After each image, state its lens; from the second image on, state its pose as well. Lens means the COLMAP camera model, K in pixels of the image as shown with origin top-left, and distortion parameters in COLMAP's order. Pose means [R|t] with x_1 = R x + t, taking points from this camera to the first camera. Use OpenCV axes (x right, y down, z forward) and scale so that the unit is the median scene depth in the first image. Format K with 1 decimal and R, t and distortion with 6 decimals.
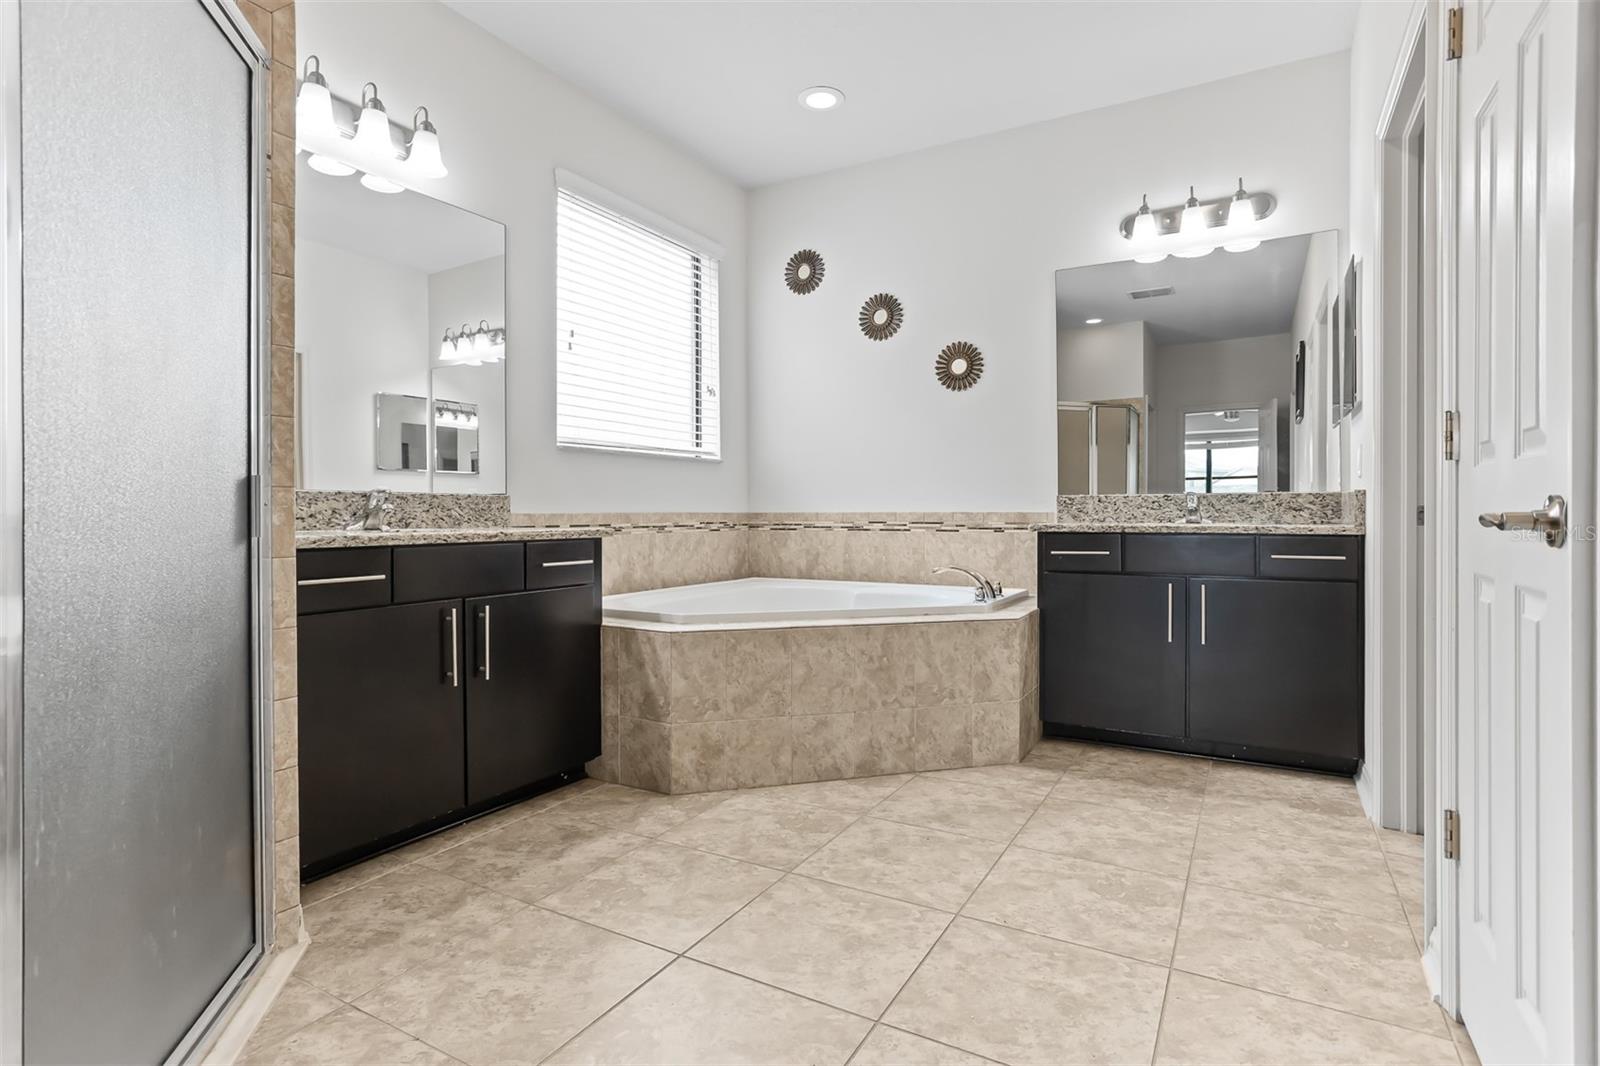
lens RADIAL K [[824.3, 0, 800.0], [0, 824.3, 533.0], [0, 0, 1]] dist [-0.041754, 0.032899]
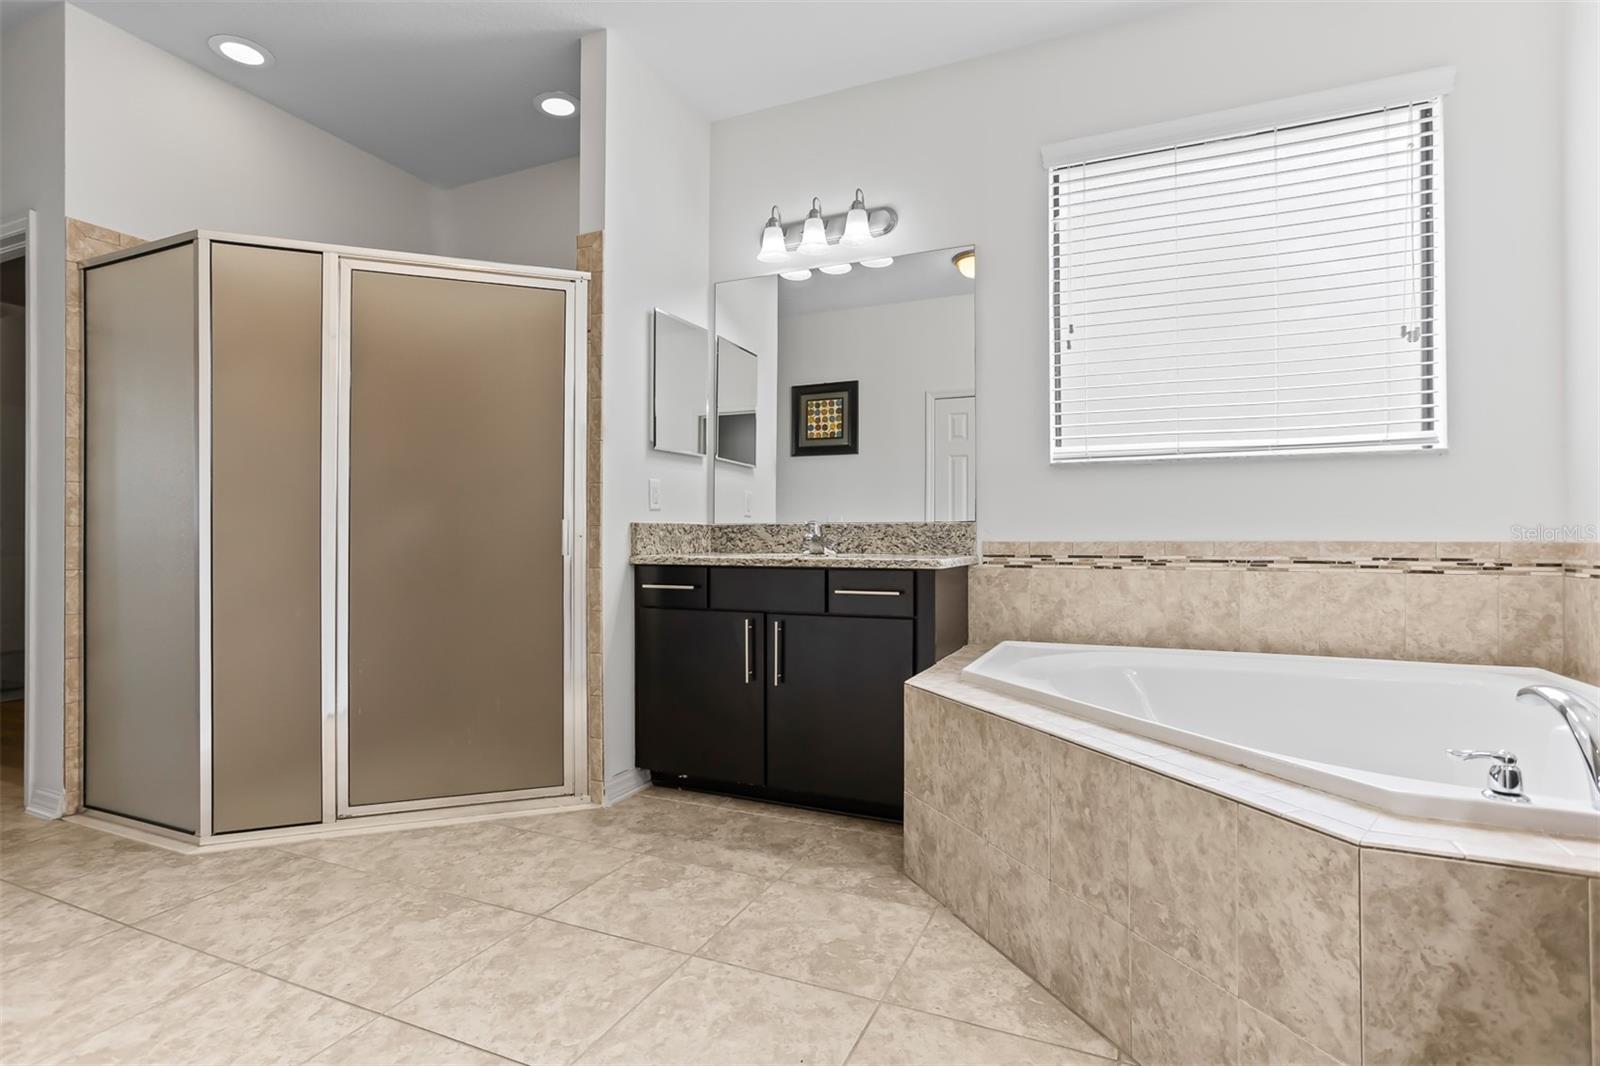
lens RADIAL K [[824.3, 0, 800.0], [0, 824.3, 533.0], [0, 0, 1]] dist [-0.041754, 0.032899]
pose [[0.075174, -0.000801, -0.997170, 0.688919], [-0.023451, 0.999722, -0.002570, -0.030222], [0.996895, 0.023577, 0.075135, 0.824382]]
